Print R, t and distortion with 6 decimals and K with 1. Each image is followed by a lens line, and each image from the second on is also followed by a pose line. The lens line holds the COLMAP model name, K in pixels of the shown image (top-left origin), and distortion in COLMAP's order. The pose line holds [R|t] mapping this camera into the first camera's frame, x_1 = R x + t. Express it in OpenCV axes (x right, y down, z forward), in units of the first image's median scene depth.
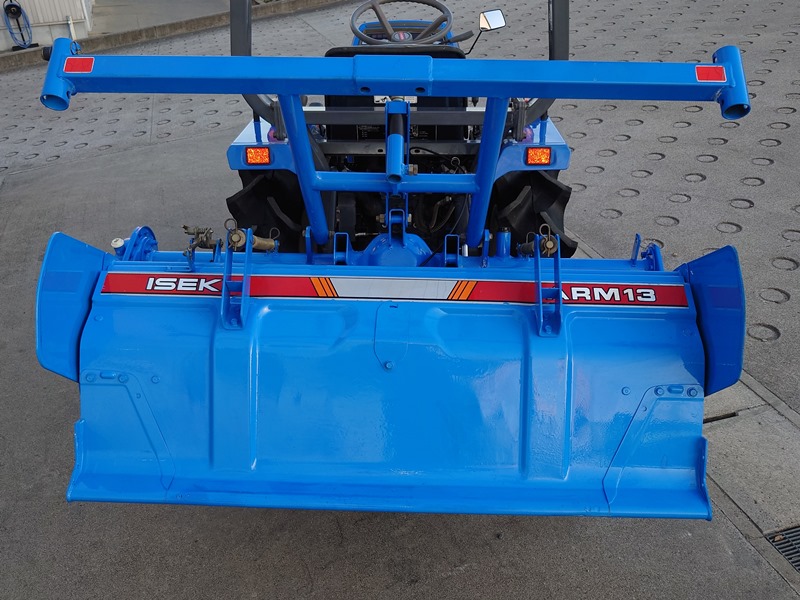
lens RADIAL K [[753.3, 0, 400.0], [0, 753.3, 300.0], [0, 0, 1]] dist [0.002981, 0.000761]
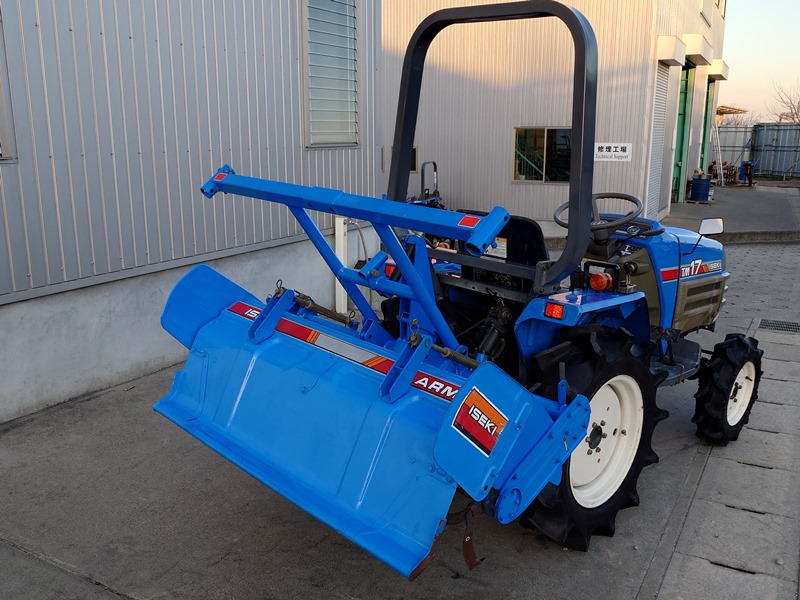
lens RADIAL K [[753.3, 0, 400.0], [0, 753.3, 300.0], [0, 0, 1]] dist [0.002981, 0.000761]
pose [[0.707576, 0.189900, -0.680643, 1.035994], [-0.366471, 0.922172, -0.123685, 0.036552], [0.604182, 0.336952, 0.722099, -0.004472]]
